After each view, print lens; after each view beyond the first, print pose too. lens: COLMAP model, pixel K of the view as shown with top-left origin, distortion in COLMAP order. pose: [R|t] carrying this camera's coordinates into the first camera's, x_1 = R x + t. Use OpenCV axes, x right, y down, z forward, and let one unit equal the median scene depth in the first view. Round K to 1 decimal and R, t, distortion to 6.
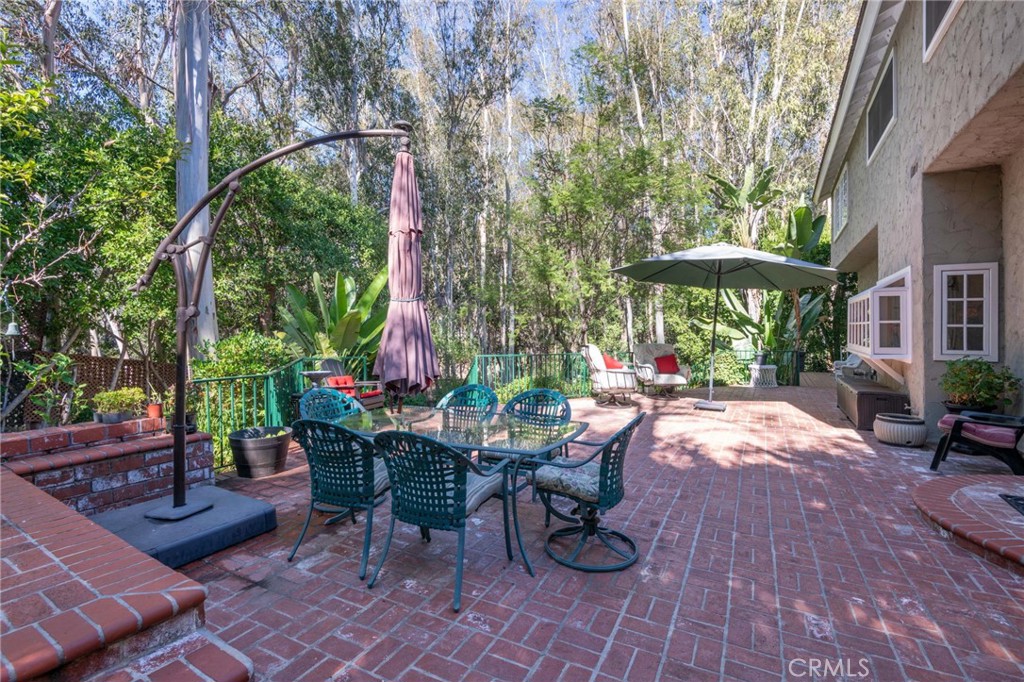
lens RADIAL K [[476.4, 0, 511.3], [0, 476.4, 332.4], [0, 0, 1]] dist [-0.015838, 0.000995]
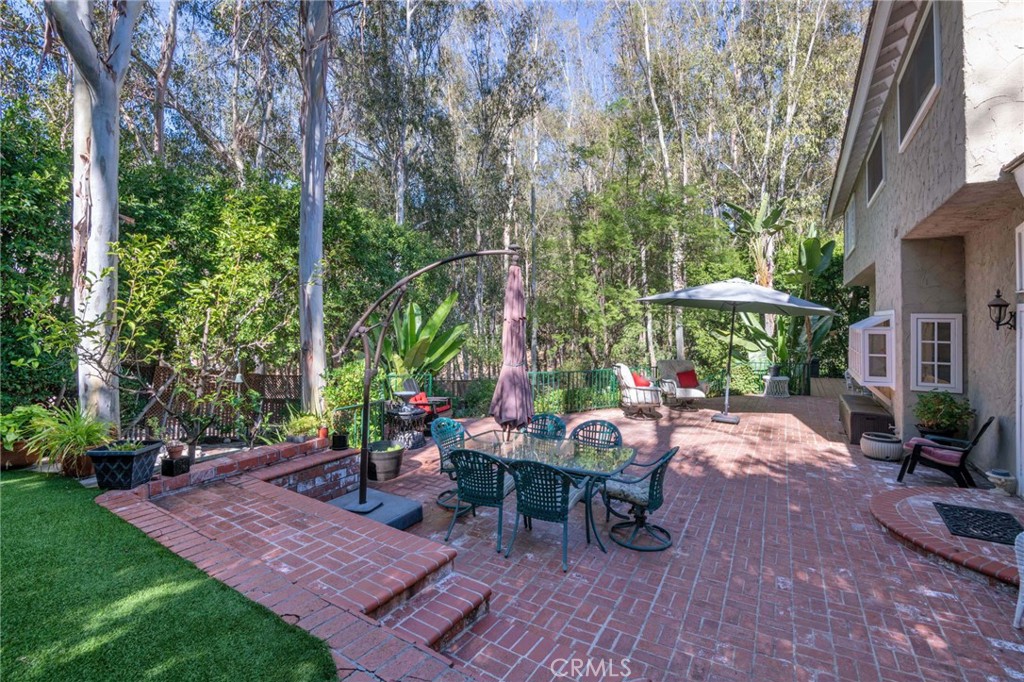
lens RADIAL K [[476.4, 0, 515.1], [0, 476.4, 322.8], [0, 0, 1]] dist [-0.015838, 0.000995]
pose [[0.999618, 0.007216, -0.026672, -0.091838], [-0.007414, 0.999946, -0.007335, -0.096358], [0.026617, 0.007530, 0.999617, -0.242308]]
